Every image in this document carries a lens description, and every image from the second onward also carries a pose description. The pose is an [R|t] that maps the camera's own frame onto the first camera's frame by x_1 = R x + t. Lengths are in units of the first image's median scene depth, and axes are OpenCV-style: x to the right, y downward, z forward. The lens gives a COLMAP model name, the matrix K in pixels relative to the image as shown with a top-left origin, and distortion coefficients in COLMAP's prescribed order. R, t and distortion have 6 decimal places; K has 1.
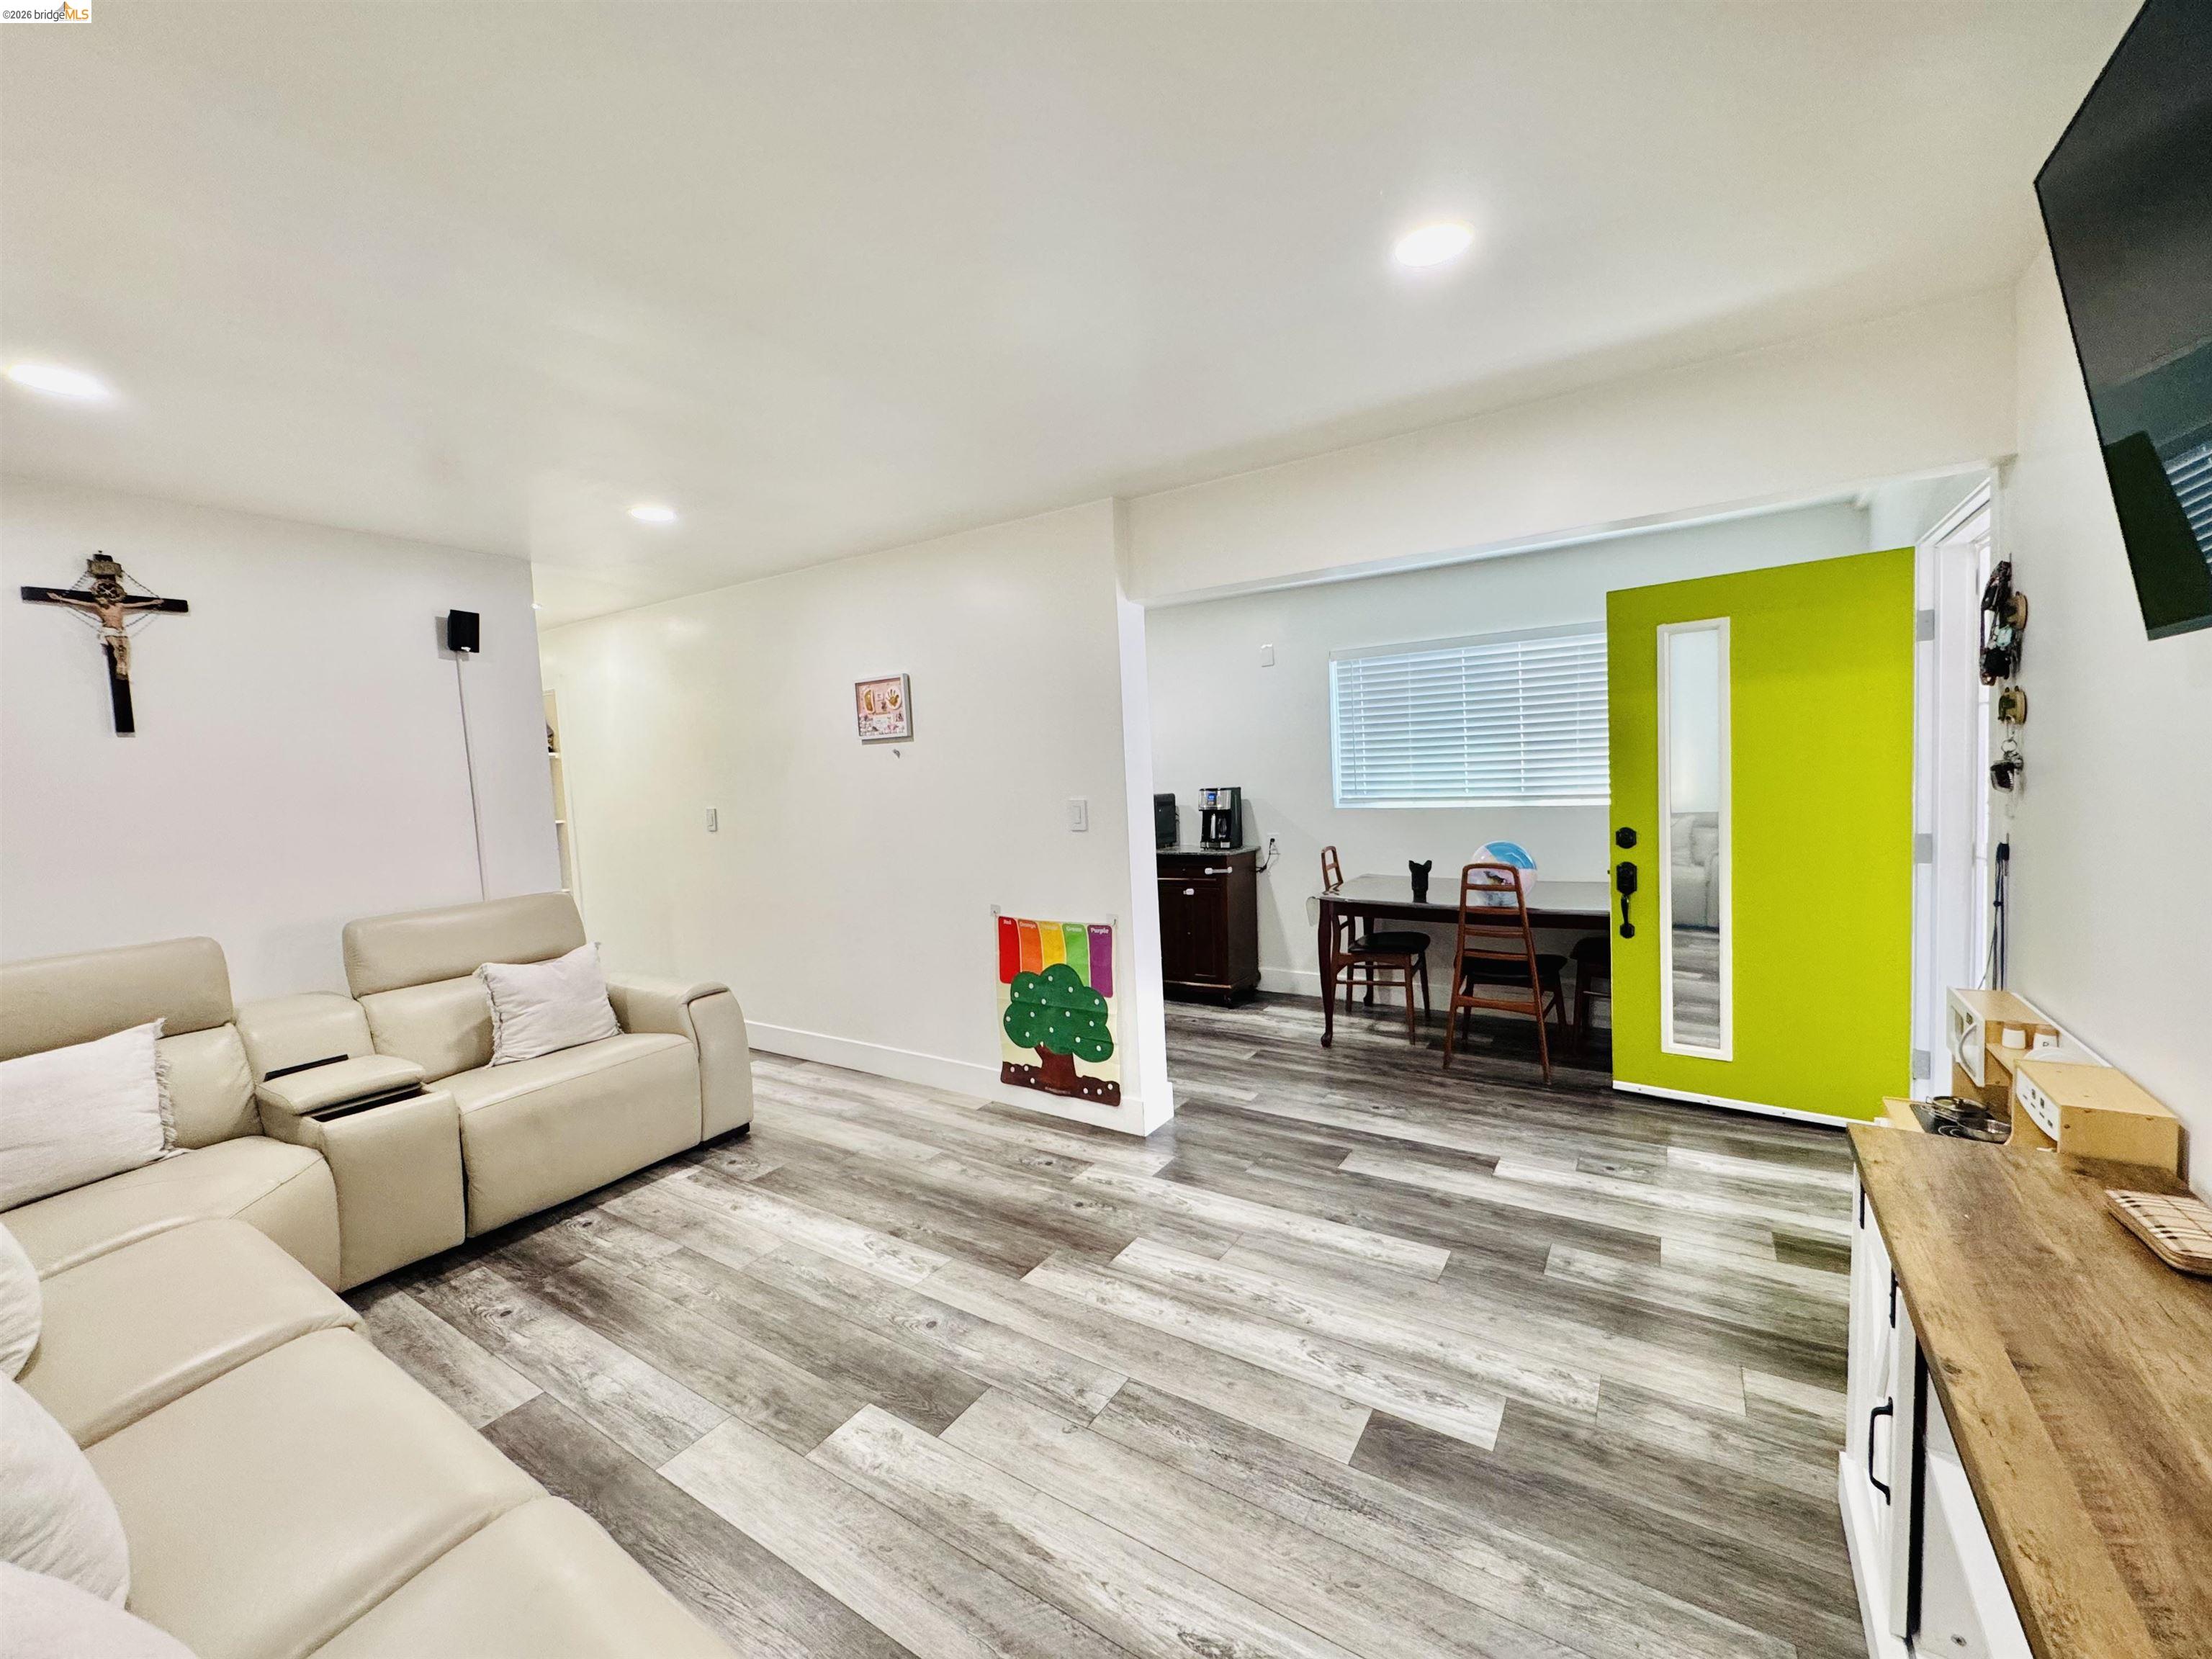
lens RADIAL K [[882.1, 0, 1104.1], [0, 882.1, 829.7], [0, 0, 1]] dist [-0.003027, 0.000243]
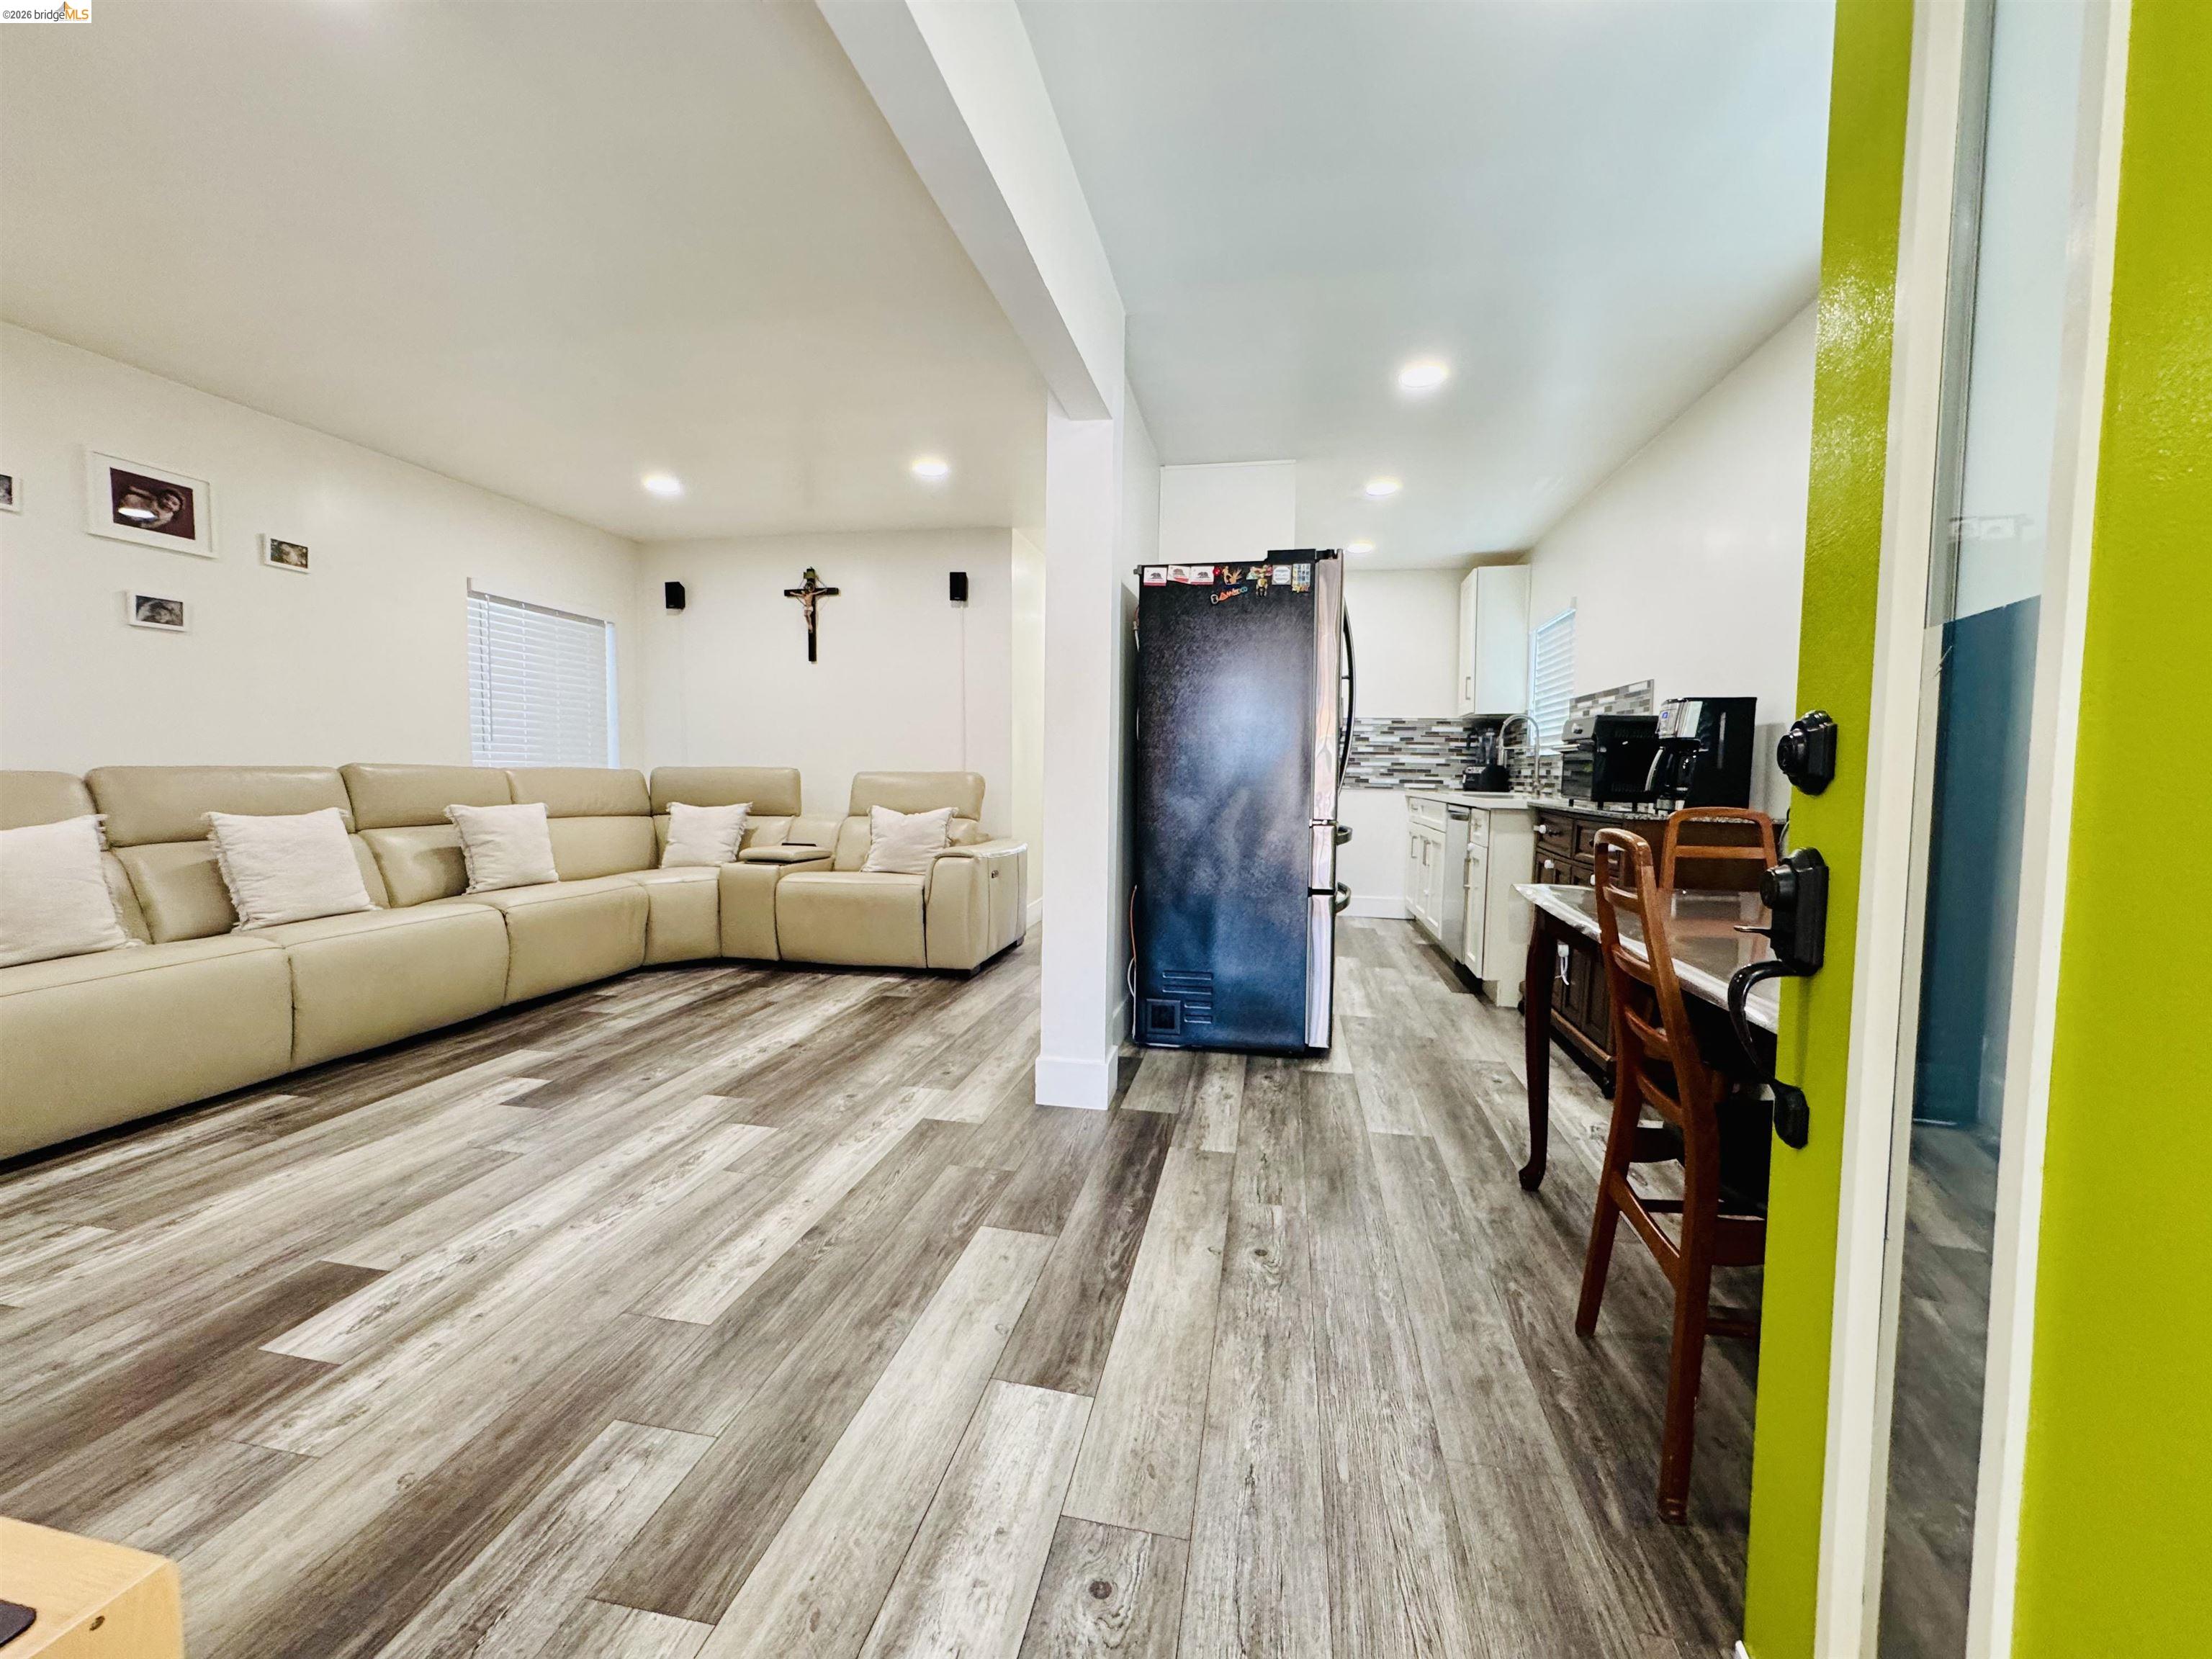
lens RADIAL K [[882.1, 0, 1104.1], [0, 882.1, 829.7], [0, 0, 1]] dist [-0.003027, 0.000243]
pose [[0.366998, 0.110917, -0.923586, 1.056393], [-0.090372, 0.992421, 0.083273, 0.040585], [0.925822, 0.052905, 0.374240, 1.010810]]
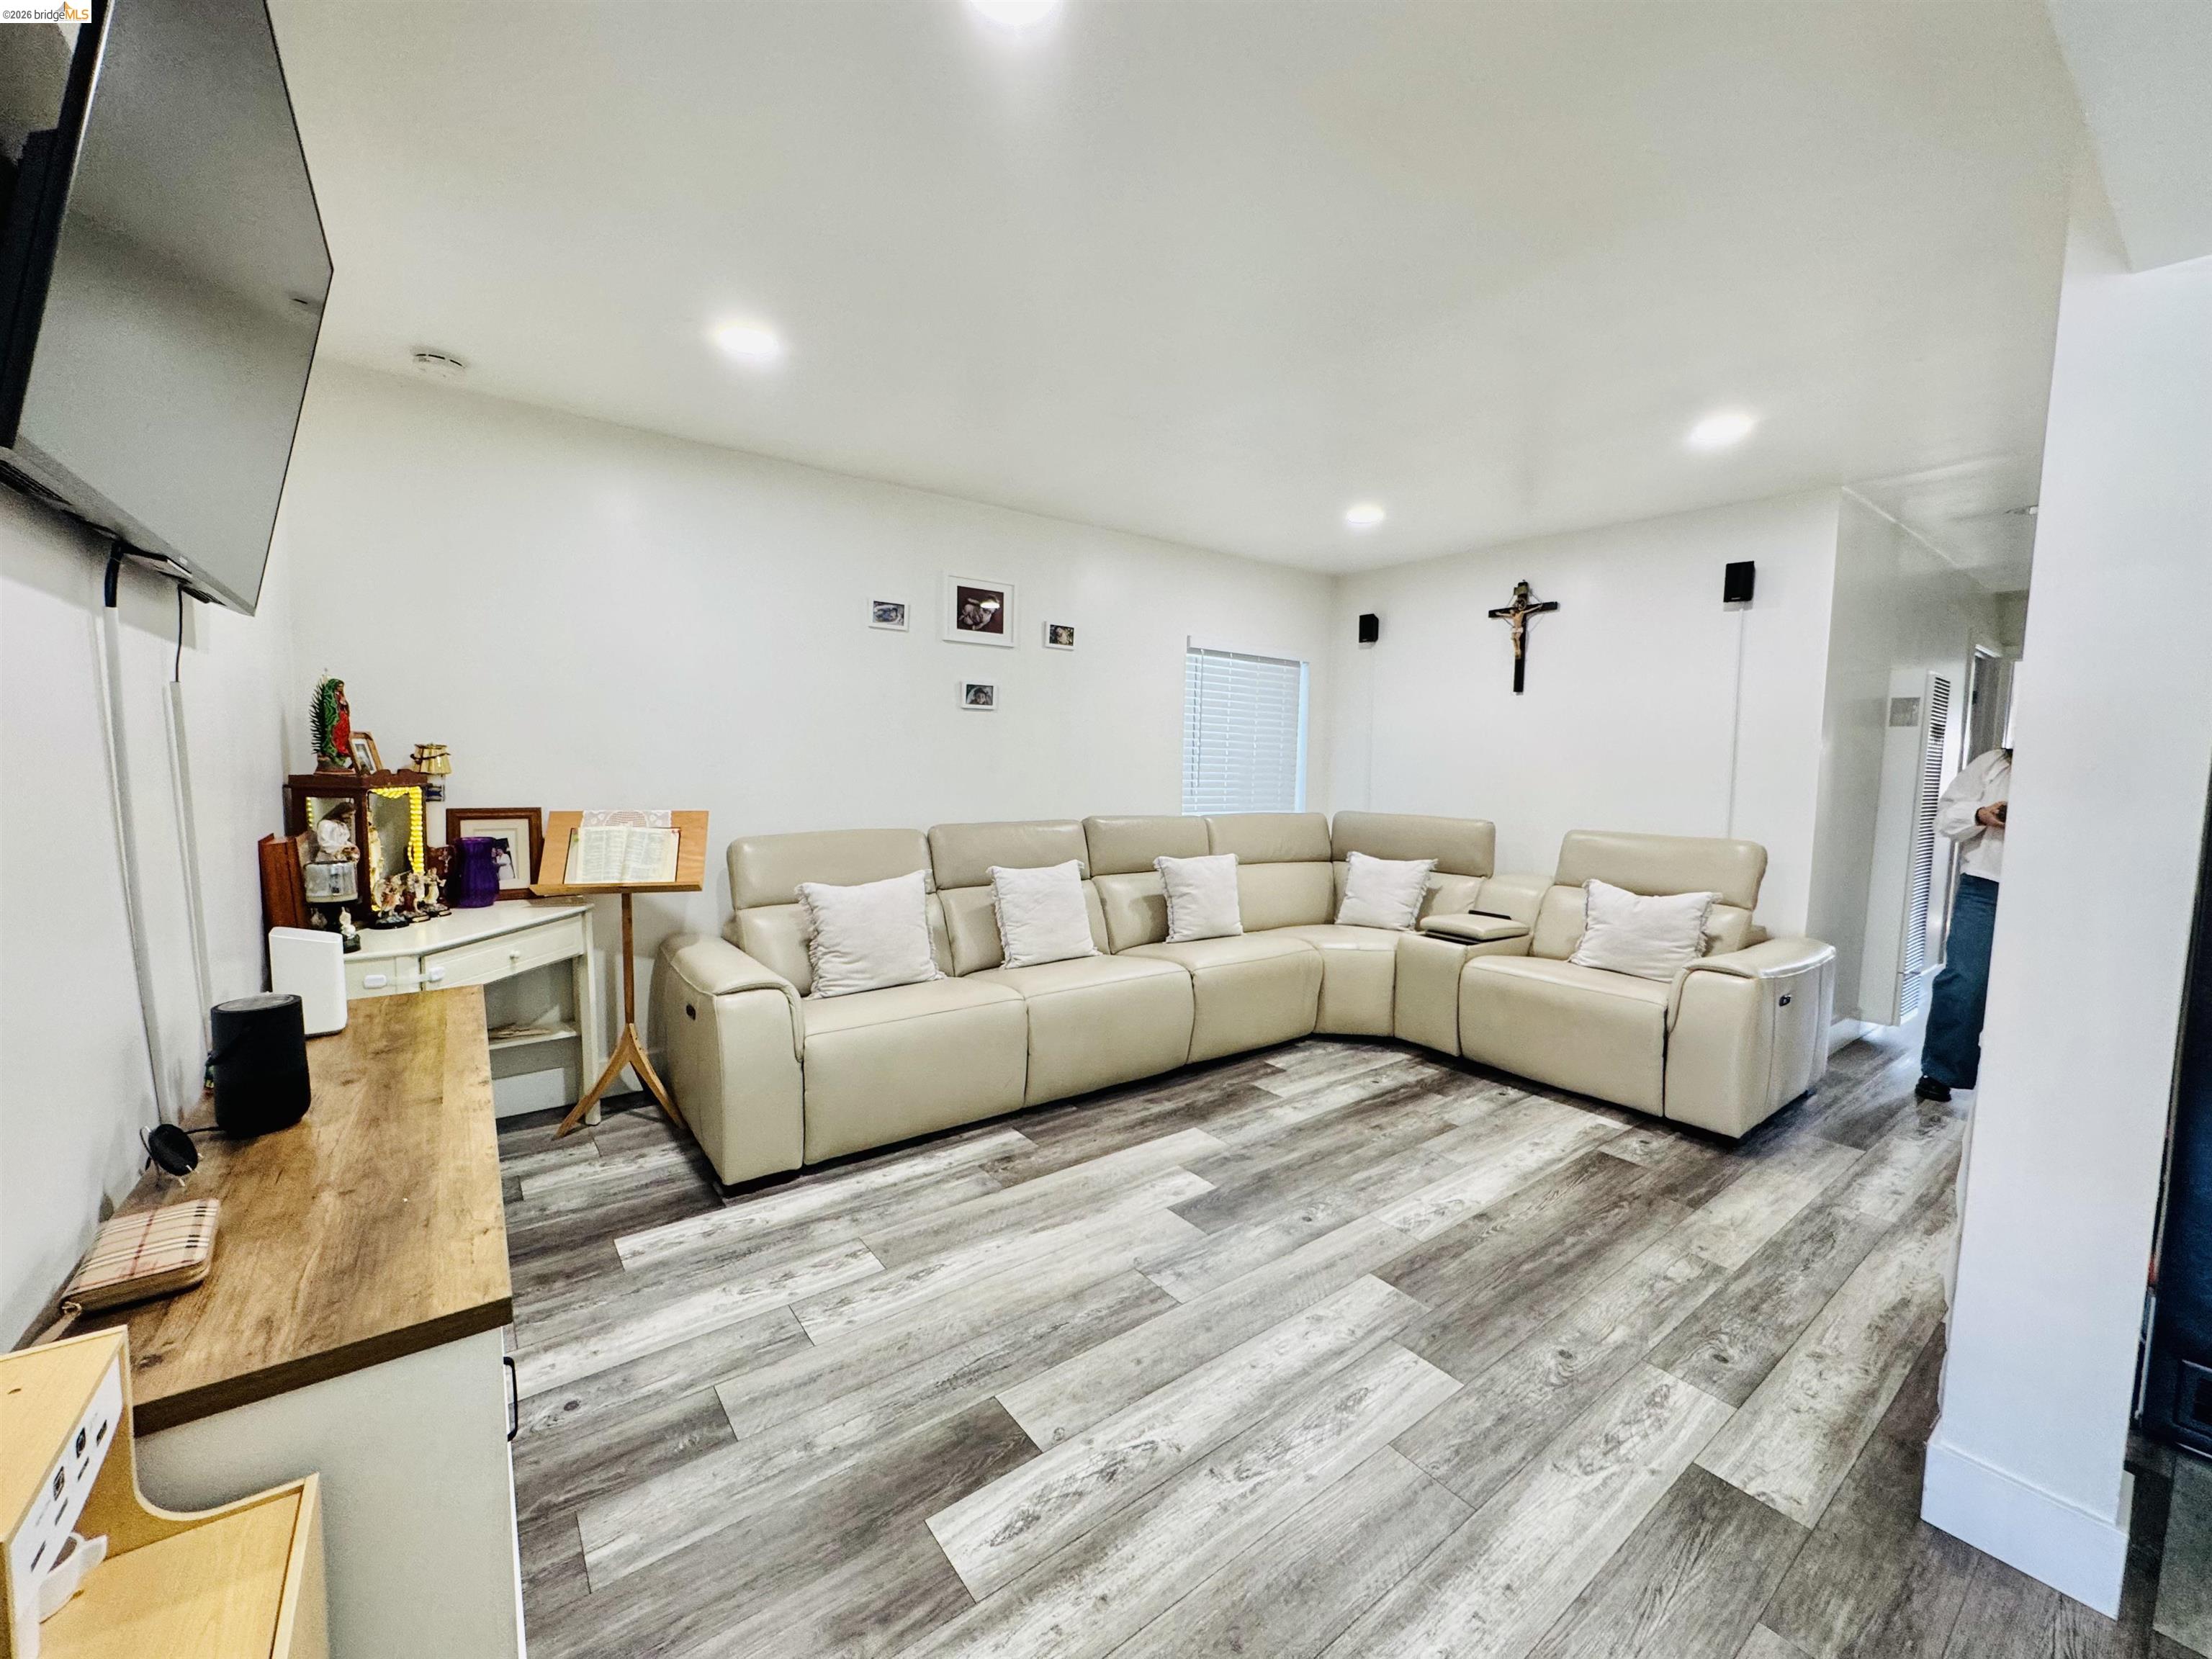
lens RADIAL K [[882.1, 0, 1104.1], [0, 882.1, 829.7], [0, 0, 1]] dist [-0.003027, 0.000243]
pose [[-0.344834, 0.114127, -0.931700, 0.774630], [-0.067177, 0.987035, 0.145768, -0.052385], [0.936257, 0.112855, -0.332697, 0.972436]]
